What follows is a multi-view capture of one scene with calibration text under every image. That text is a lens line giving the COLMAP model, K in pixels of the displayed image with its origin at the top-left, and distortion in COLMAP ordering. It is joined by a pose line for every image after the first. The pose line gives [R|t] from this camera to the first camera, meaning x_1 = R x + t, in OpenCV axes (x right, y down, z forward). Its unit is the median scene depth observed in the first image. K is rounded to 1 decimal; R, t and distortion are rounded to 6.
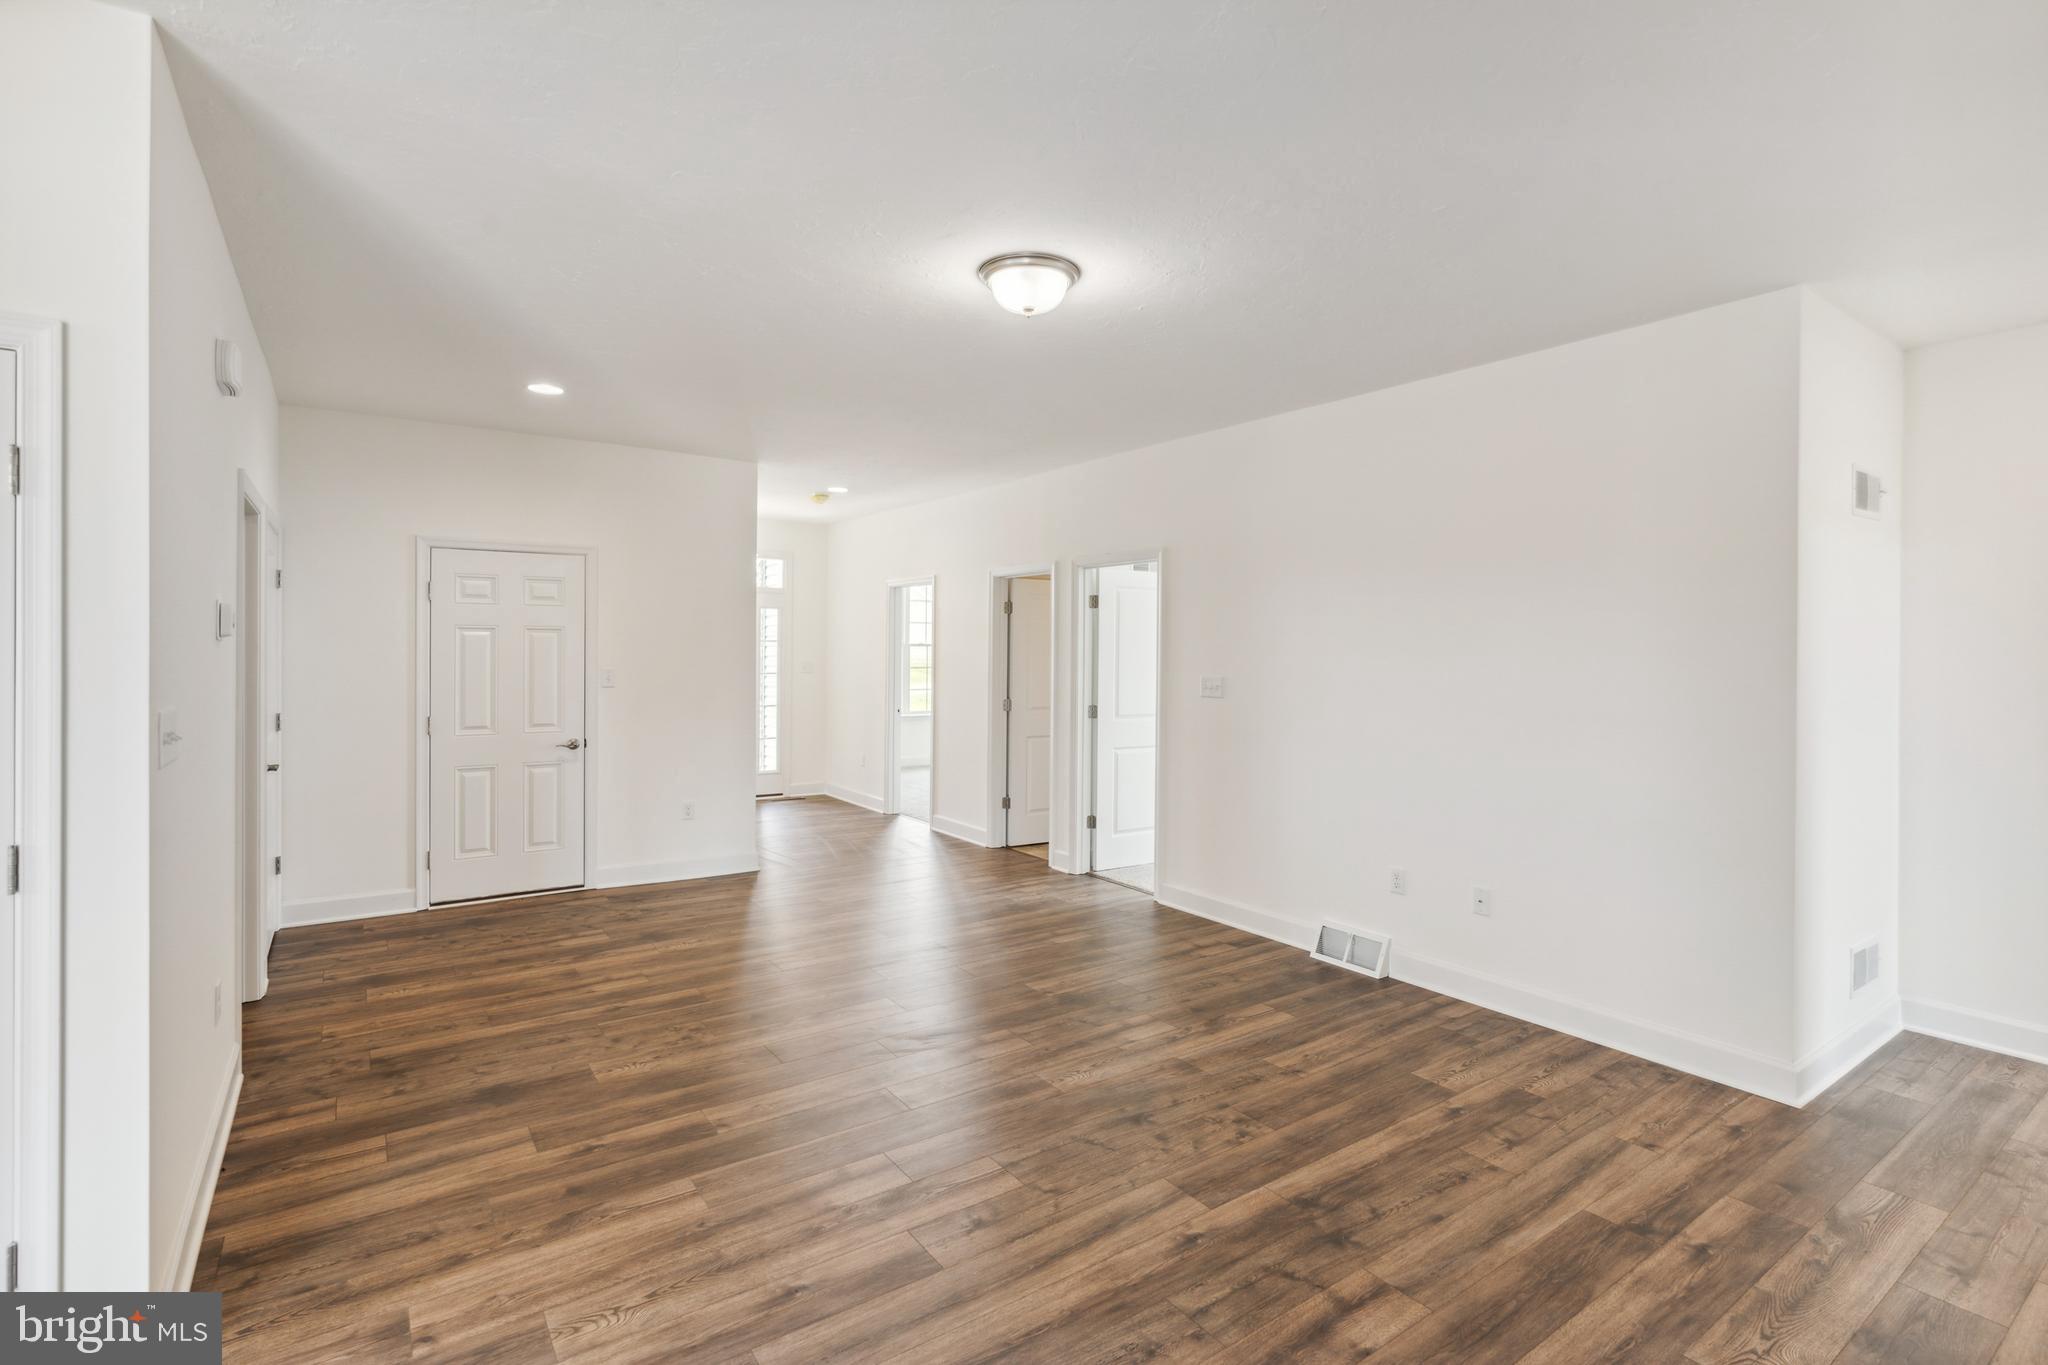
lens RADIAL K [[963.1, 0, 1024.1], [0, 963.1, 643.5], [0, 0, 1]] dist [-0.000236, 0.001318]
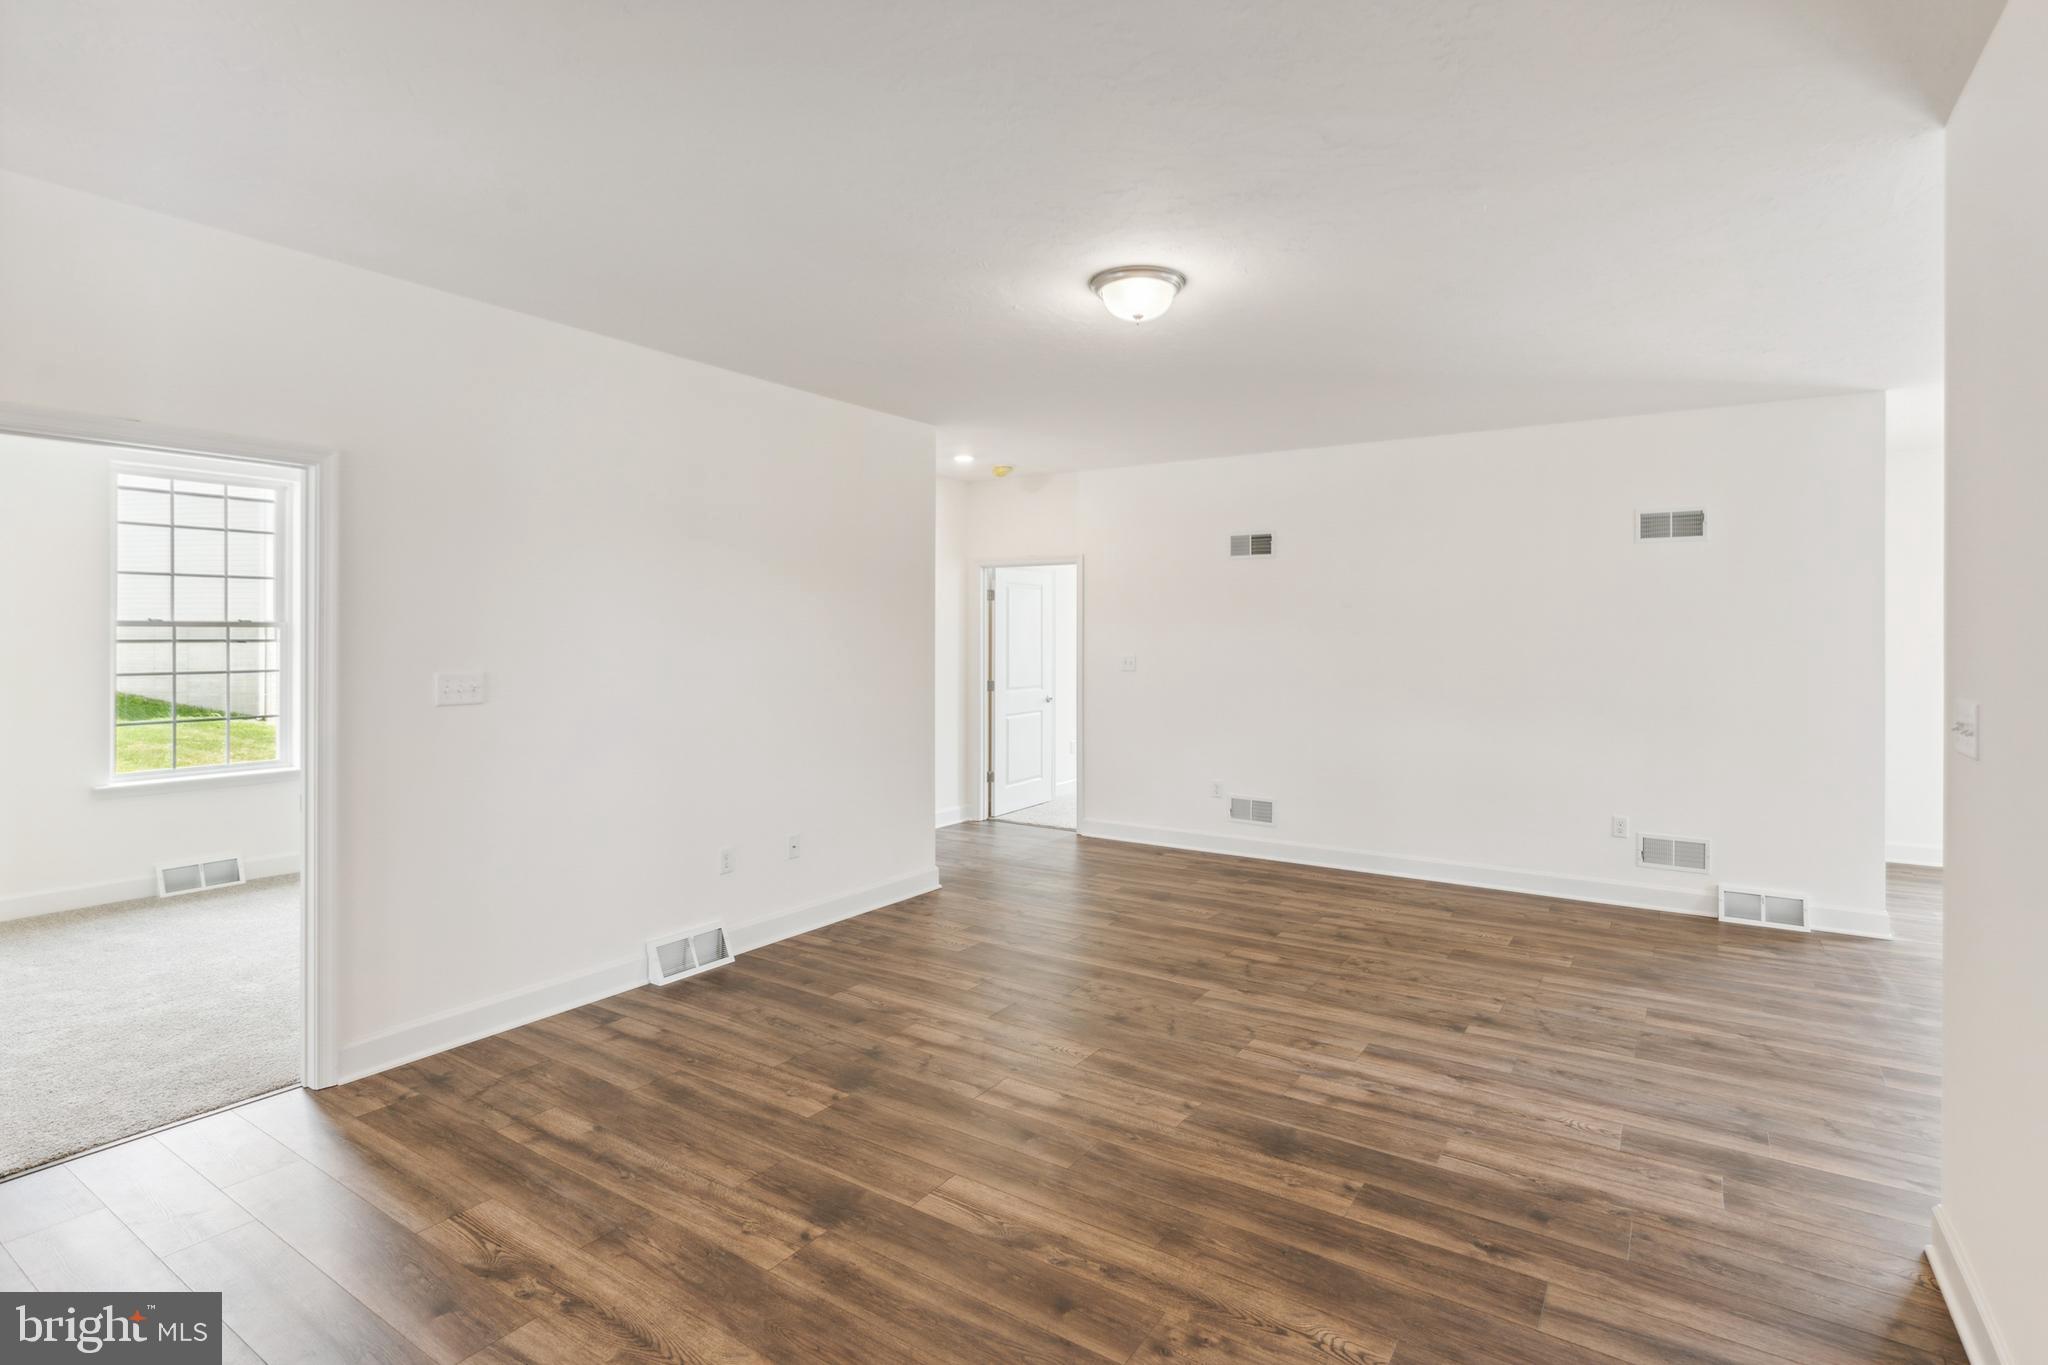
lens RADIAL K [[963.1, 0, 1024.1], [0, 963.1, 643.5], [0, 0, 1]] dist [-0.000236, 0.001318]
pose [[-0.346504, -0.013259, 0.937955, -1.129807], [-0.011395, 0.999886, 0.009924, -0.004644], [-0.937979, -0.007249, -0.346616, 1.740681]]
